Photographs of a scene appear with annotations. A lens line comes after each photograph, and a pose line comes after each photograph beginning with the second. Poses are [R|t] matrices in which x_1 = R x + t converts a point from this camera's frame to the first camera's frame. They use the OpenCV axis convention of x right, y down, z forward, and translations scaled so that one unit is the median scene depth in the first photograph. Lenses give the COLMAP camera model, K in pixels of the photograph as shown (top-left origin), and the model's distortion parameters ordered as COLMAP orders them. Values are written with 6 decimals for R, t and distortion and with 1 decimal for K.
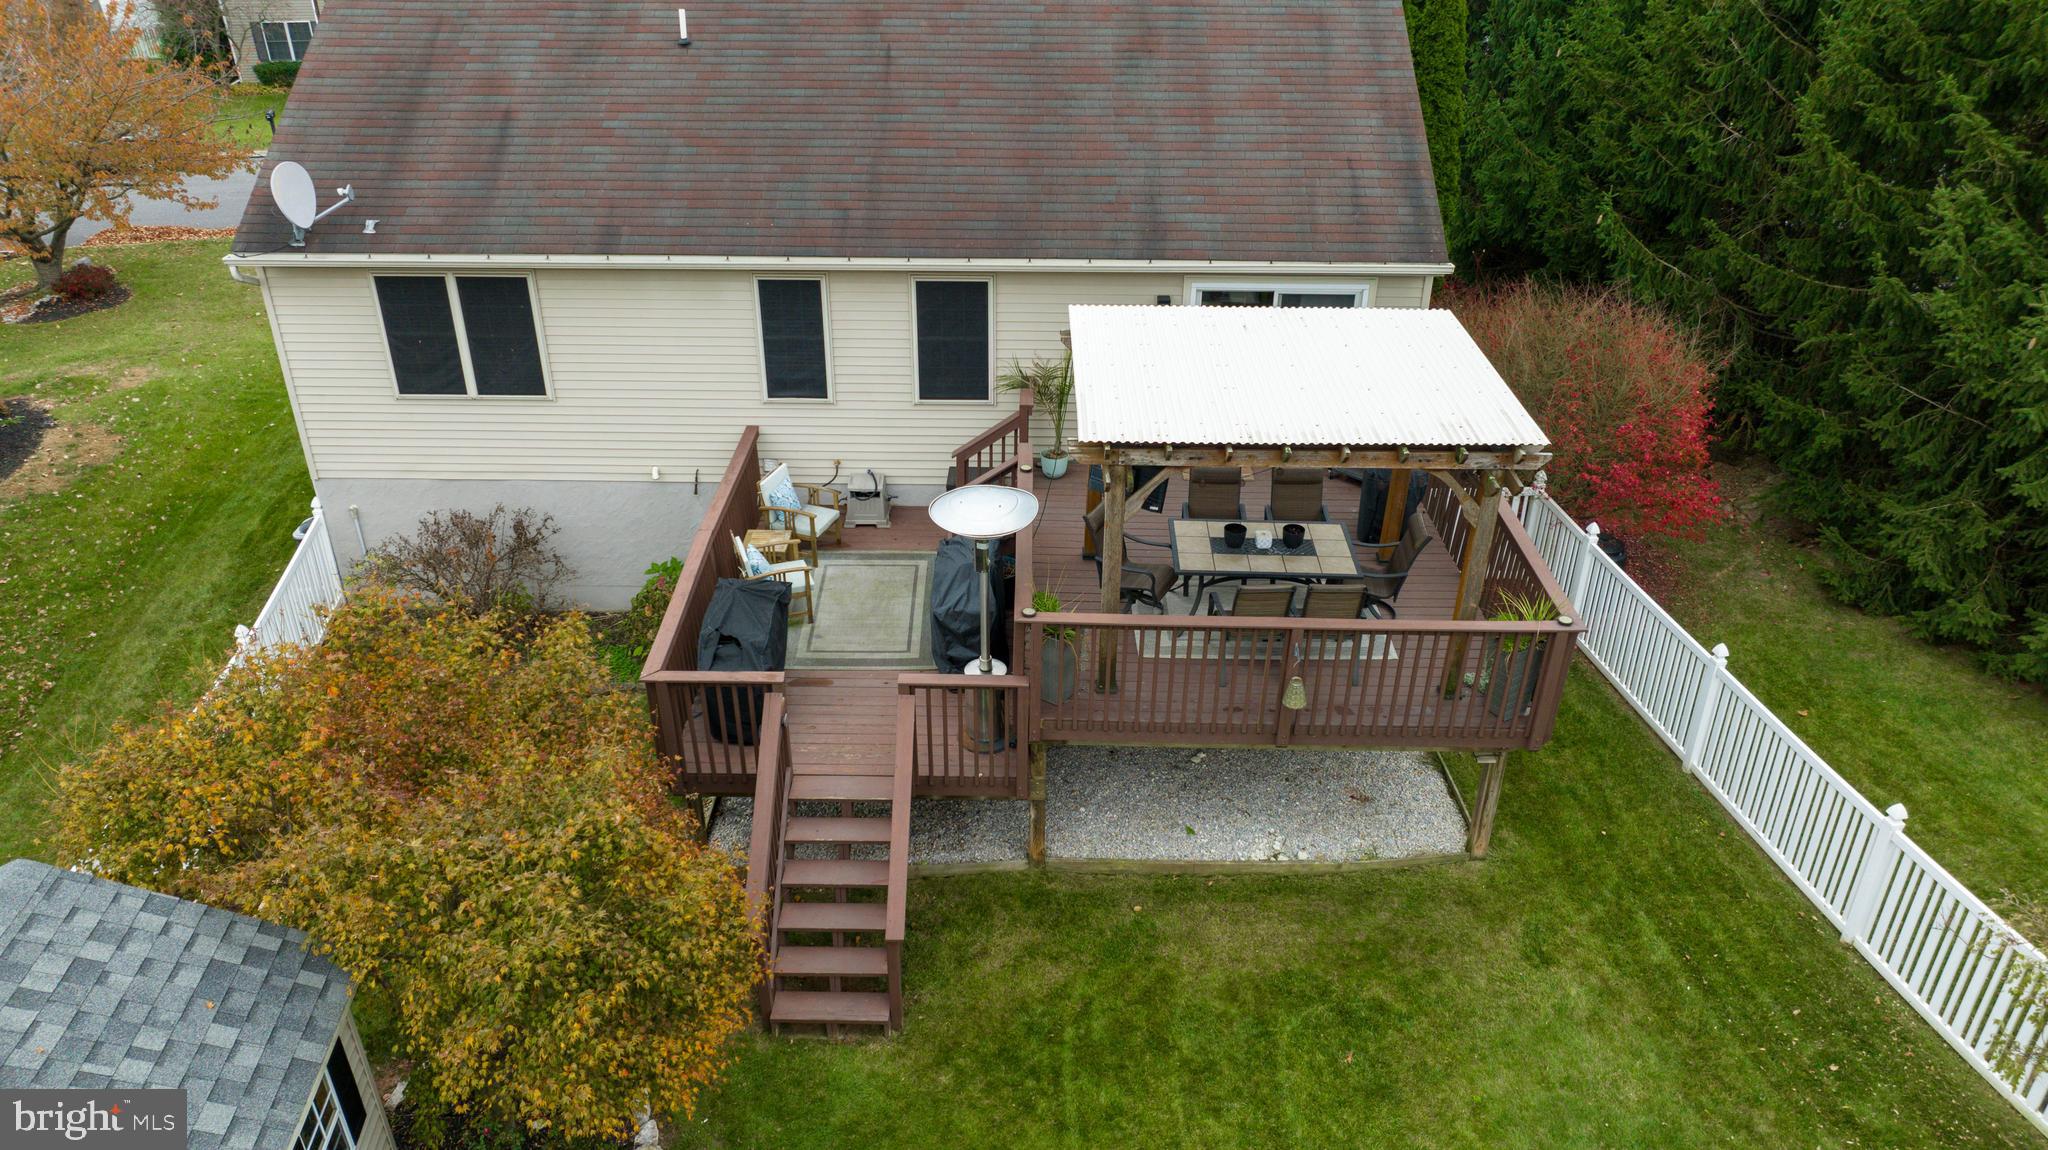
lens RADIAL K [[1412.5, 0, 1022.7], [0, 1412.5, 573.3], [0, 0, 1]] dist [-0.027959, 0.025258]
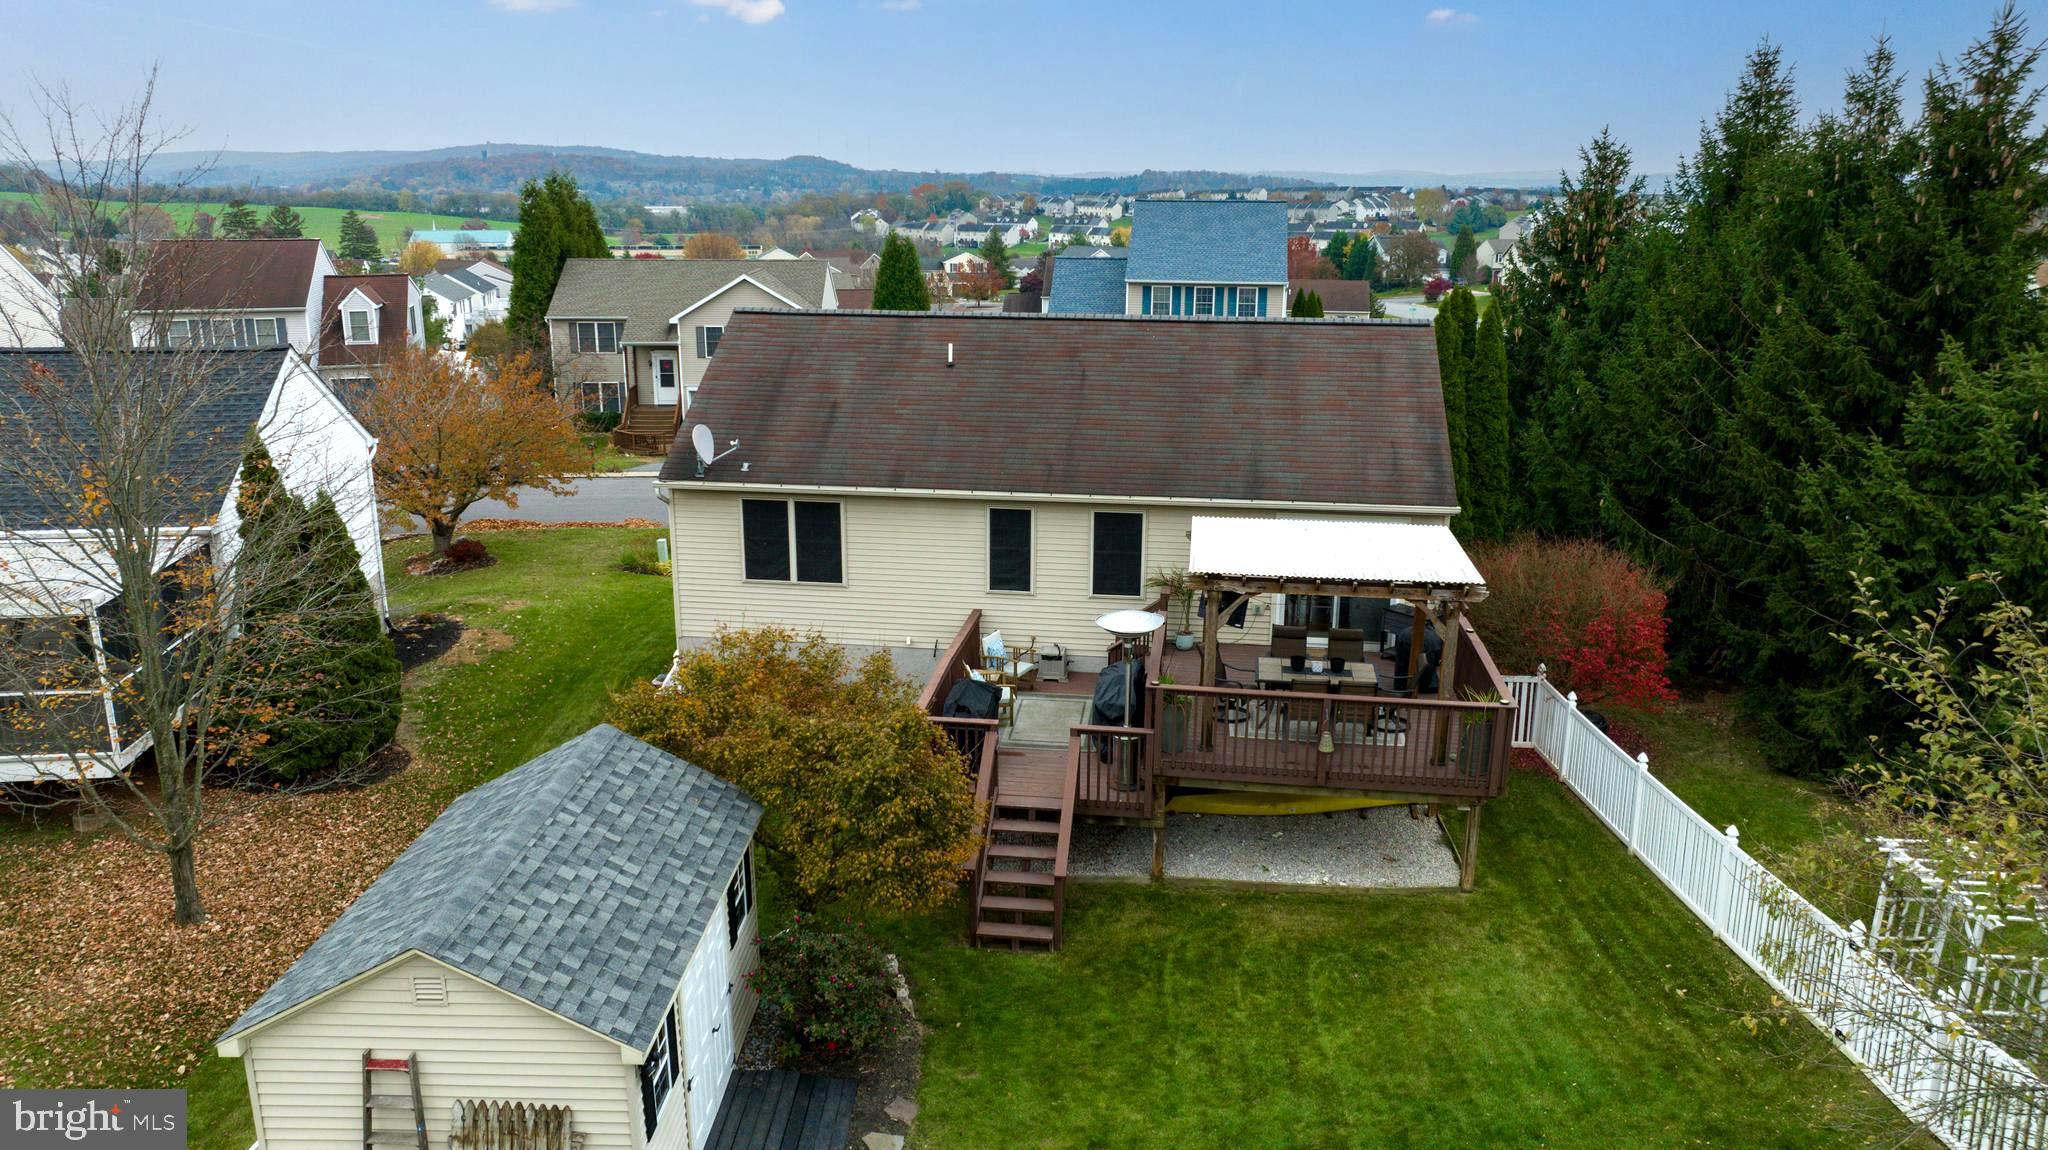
lens RADIAL K [[1412.5, 0, 1025.4], [0, 1412.5, 580.9], [0, 0, 1]] dist [-0.027959, 0.025258]
pose [[0.991796, 0.032723, -0.123570, 0.040651], [-0.063010, 0.966228, -0.249864, 0.252432], [0.111221, 0.255601, 0.960364, -0.444802]]
